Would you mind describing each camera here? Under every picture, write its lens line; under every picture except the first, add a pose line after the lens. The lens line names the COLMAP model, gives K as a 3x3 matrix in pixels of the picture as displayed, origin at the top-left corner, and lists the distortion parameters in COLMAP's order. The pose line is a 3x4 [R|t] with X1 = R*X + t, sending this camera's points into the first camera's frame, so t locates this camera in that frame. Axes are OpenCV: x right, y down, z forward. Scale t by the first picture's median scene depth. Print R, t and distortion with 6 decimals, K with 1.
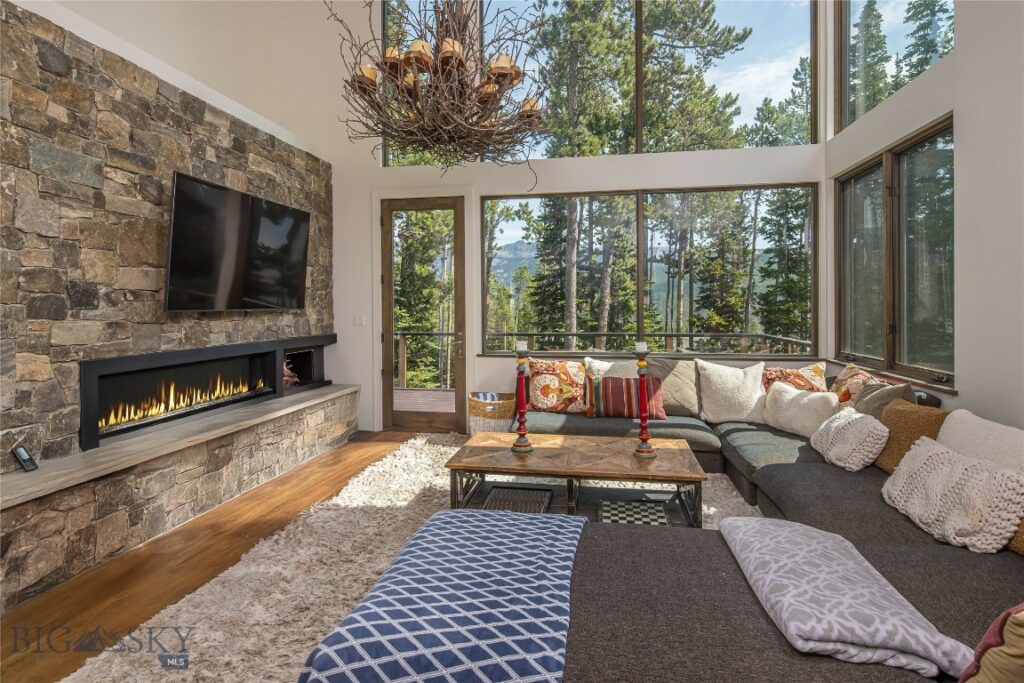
lens RADIAL K [[511.0, 0, 514.7], [0, 511.0, 305.7], [0, 0, 1]] dist [0.000095, -0.000319]
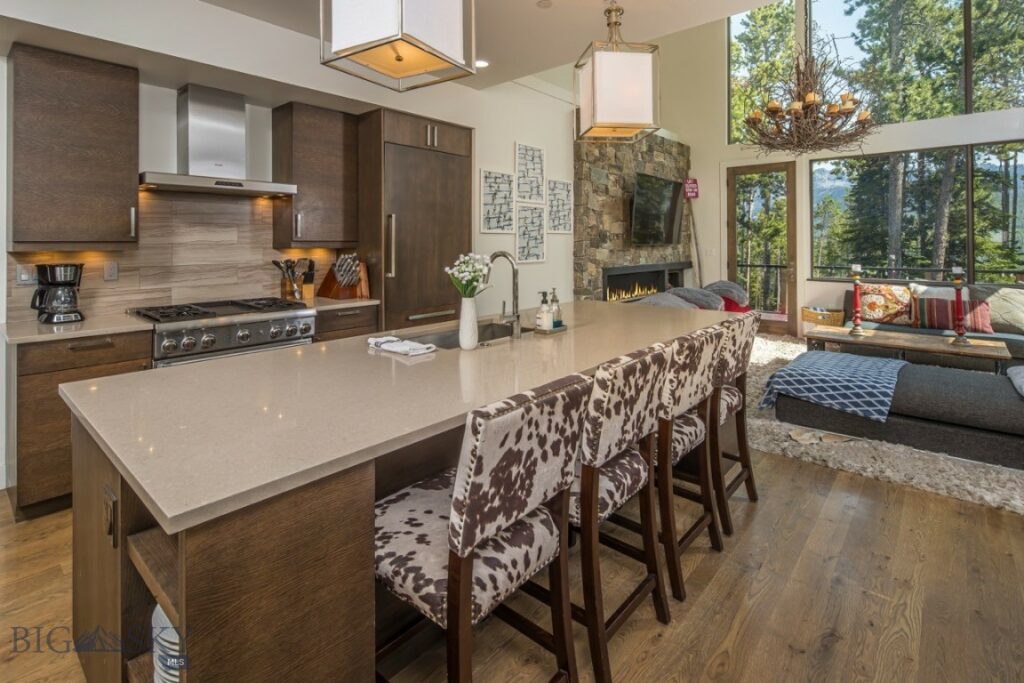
lens RADIAL K [[494.7, 0, 509.6], [0, 494.7, 238.9], [0, 0, 1]] dist [0.001544, -0.000037]
pose [[0.852090, -0.002203, -0.523390, -0.068345], [-0.001969, 0.999971, -0.007414, 0.002524], [0.523391, 0.007348, 0.852061, -0.588801]]
